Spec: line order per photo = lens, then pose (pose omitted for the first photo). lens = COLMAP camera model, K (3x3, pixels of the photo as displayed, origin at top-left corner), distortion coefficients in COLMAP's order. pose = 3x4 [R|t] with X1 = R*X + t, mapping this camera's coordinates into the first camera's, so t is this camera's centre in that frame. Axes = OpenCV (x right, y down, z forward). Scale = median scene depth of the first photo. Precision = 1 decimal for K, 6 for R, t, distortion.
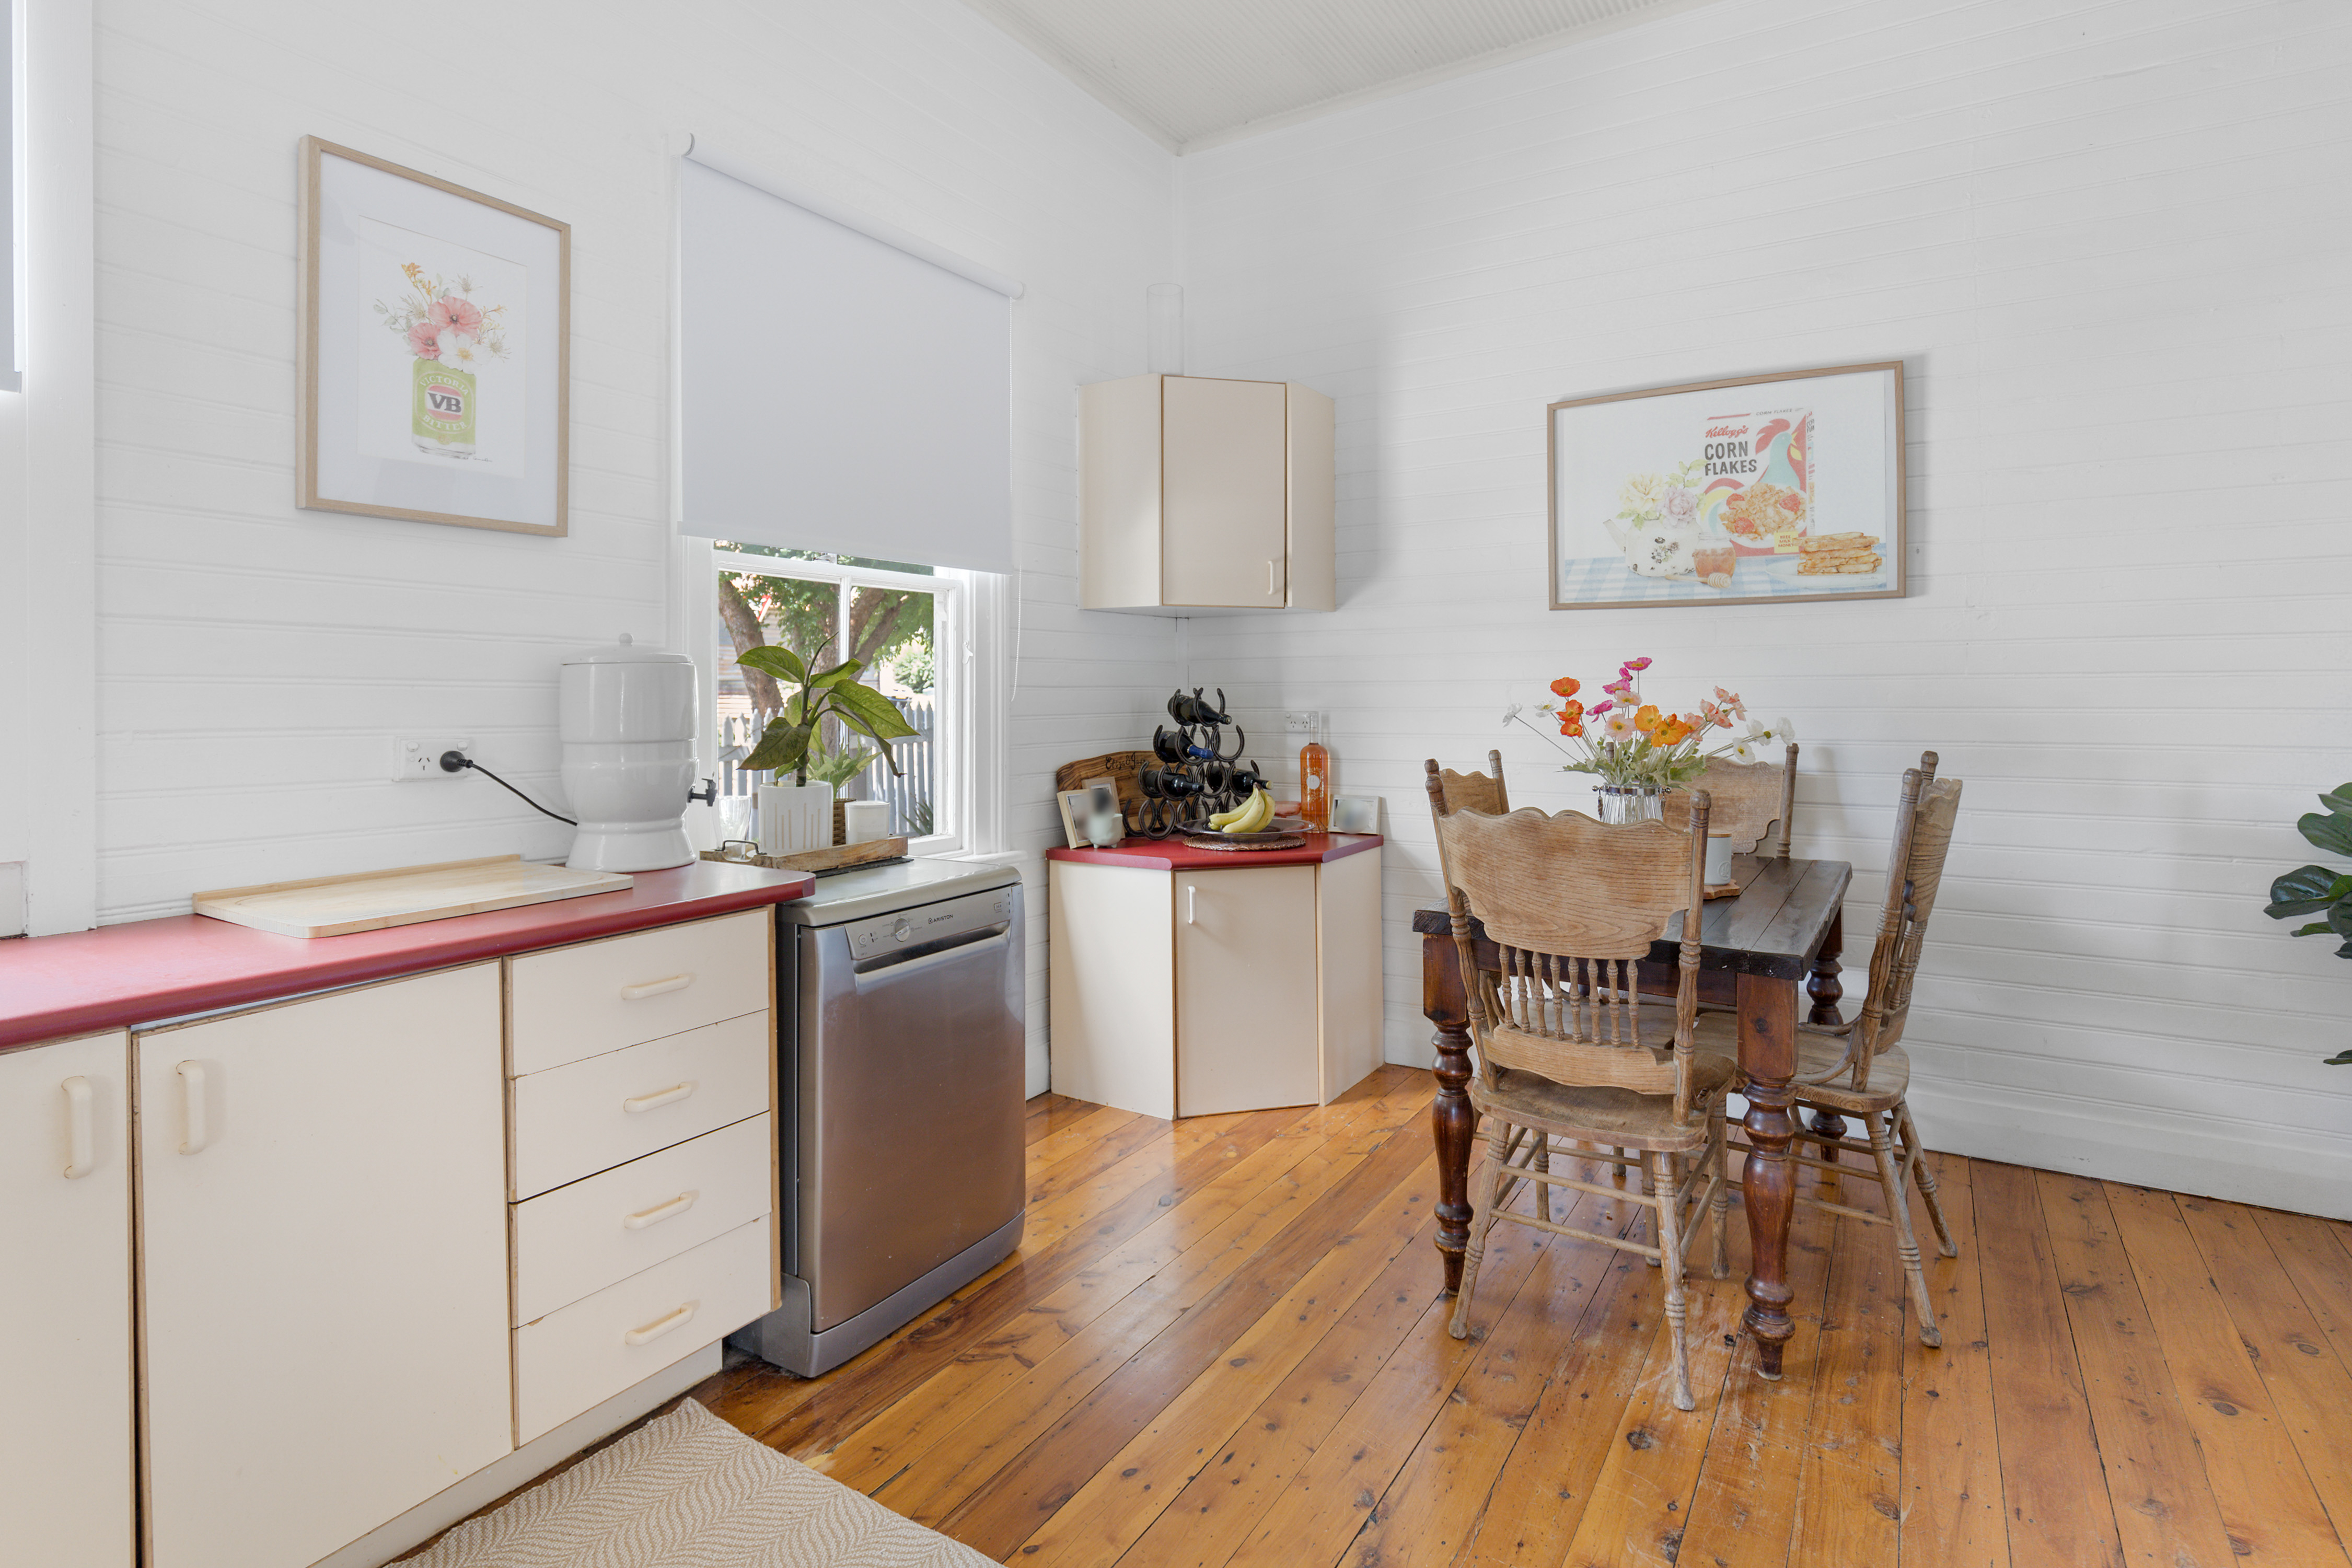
lens RADIAL K [[1203.4, 0, 1181.0], [0, 1203.4, 769.6], [0, 0, 1]] dist [-0.000160, 0.001035]
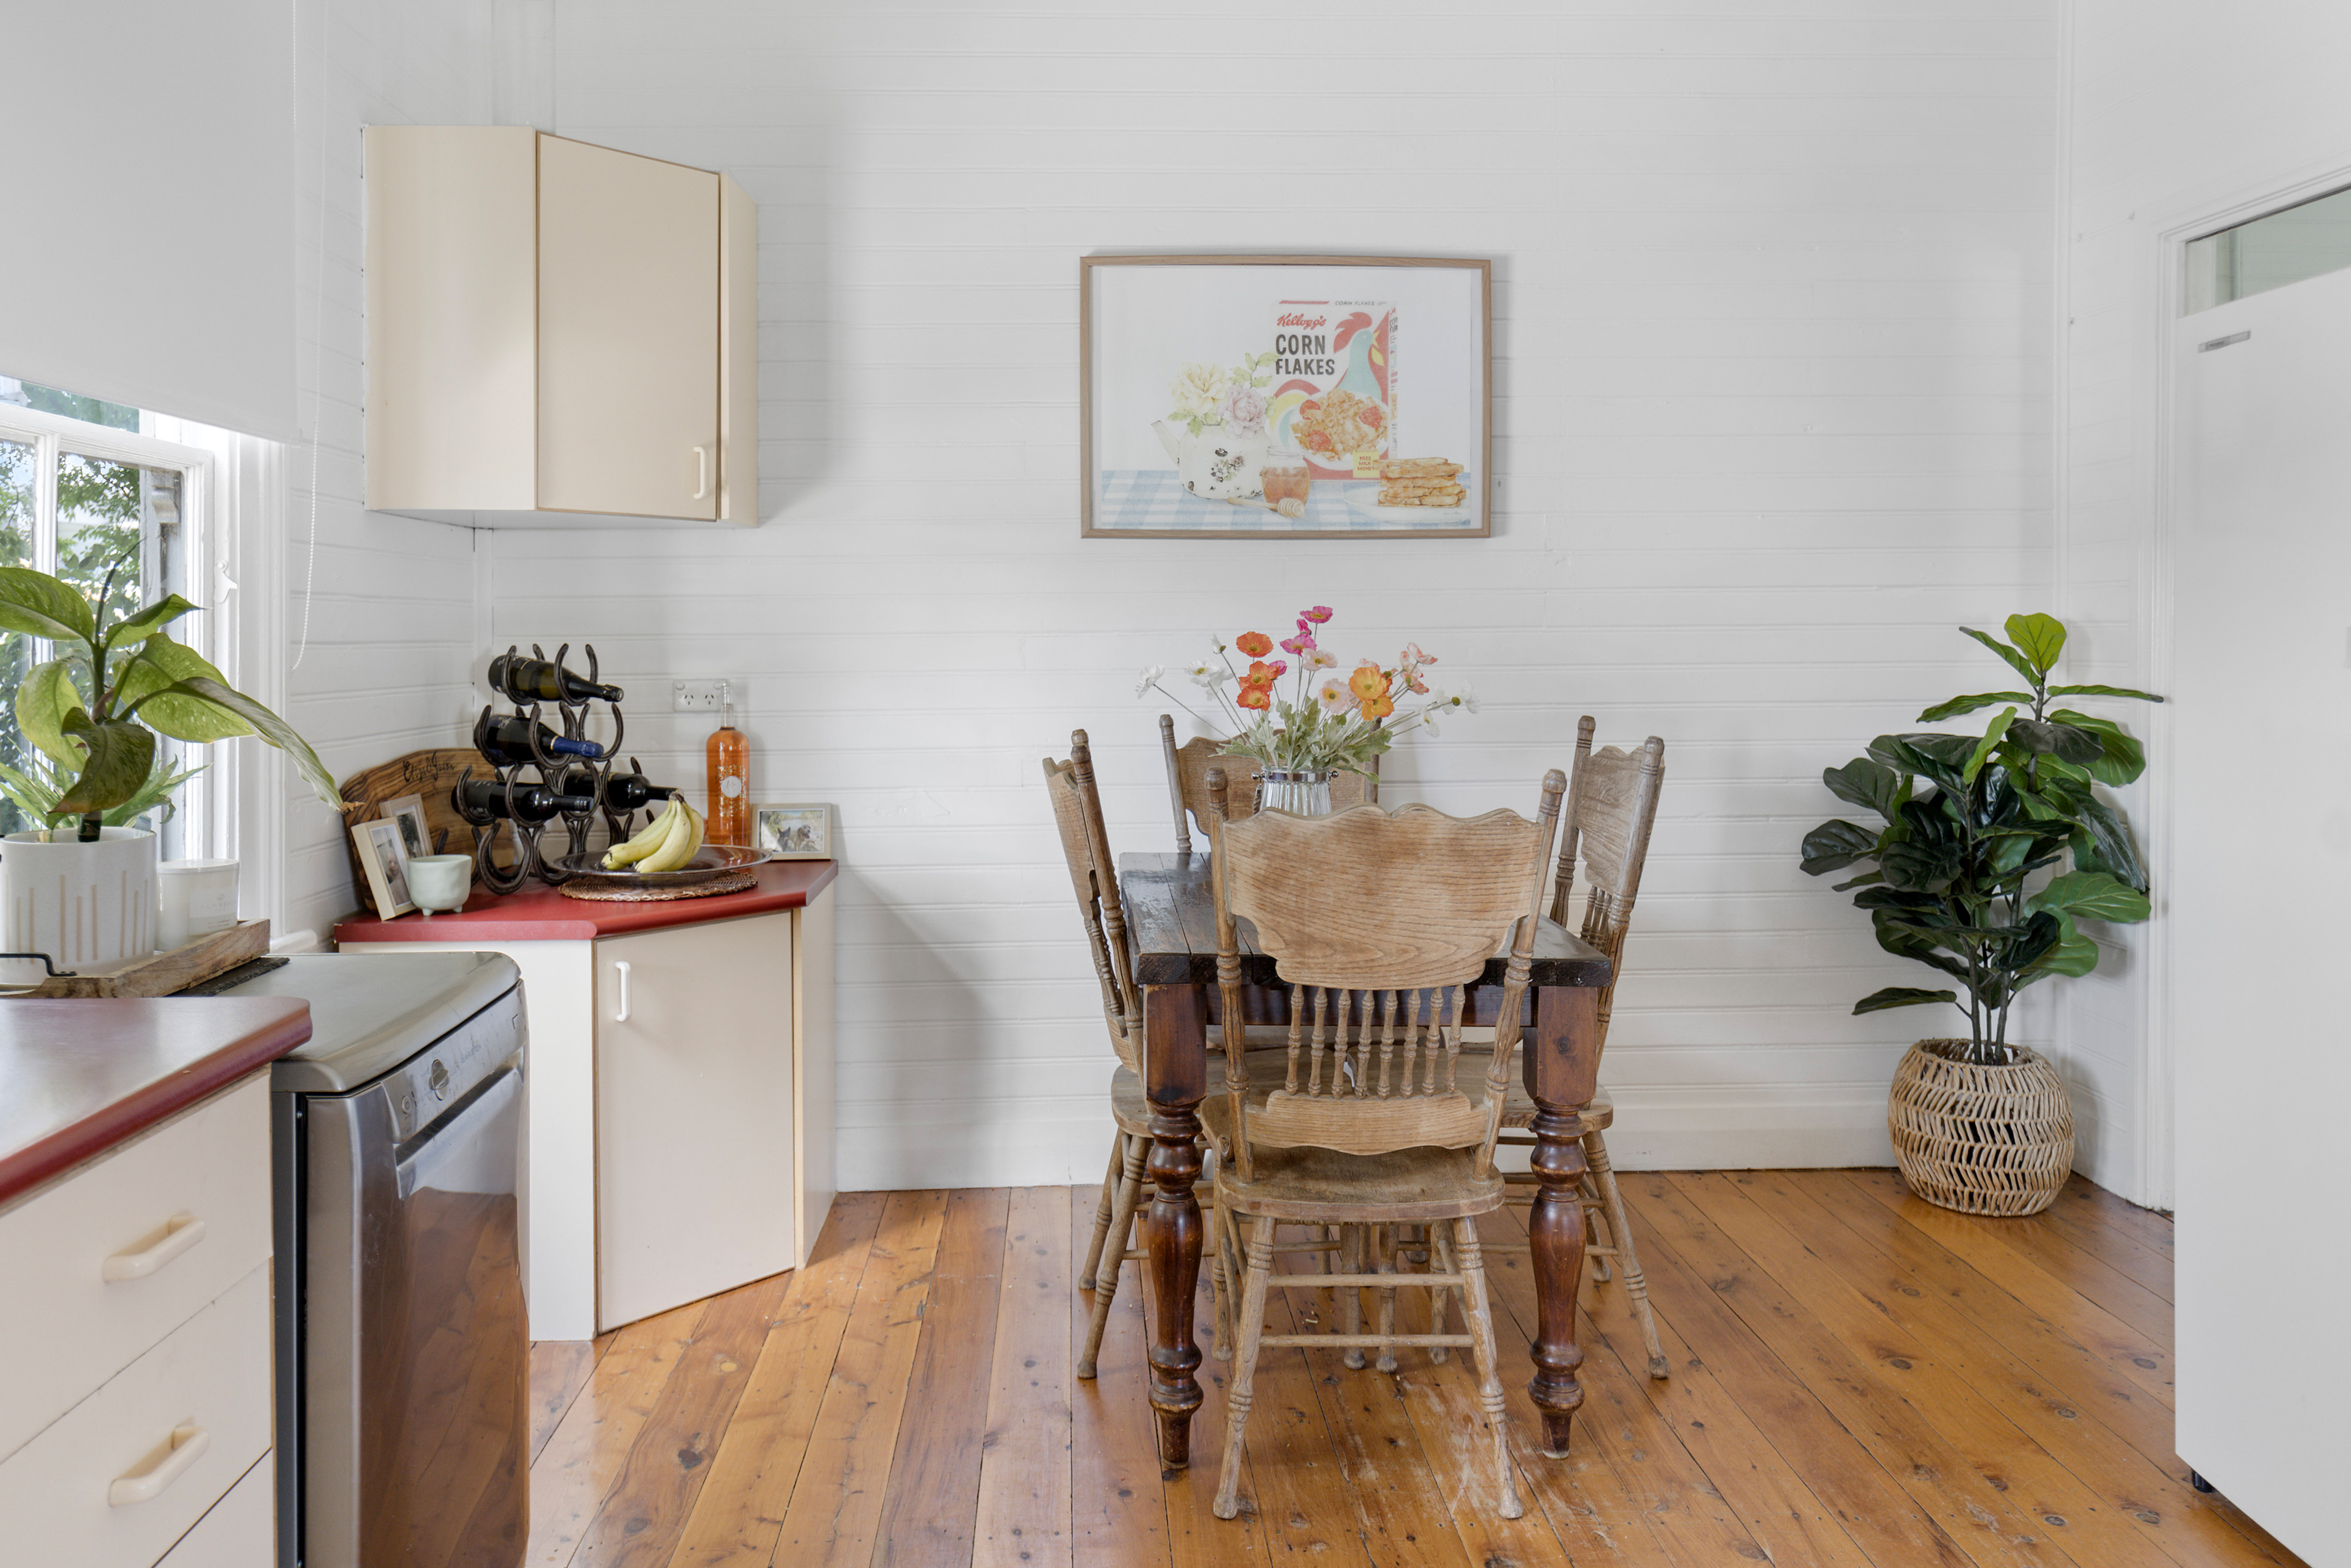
lens RADIAL K [[1755.8, 0, 1175.5], [0, 1755.8, 784.0], [0, 0, 1]] dist [0.007342, -0.003212]
pose [[0.824740, -0.047978, 0.563473, -0.288897], [0.038520, 0.998847, 0.028667, -0.011488], [-0.564198, -0.001938, 0.825637, 0.088156]]
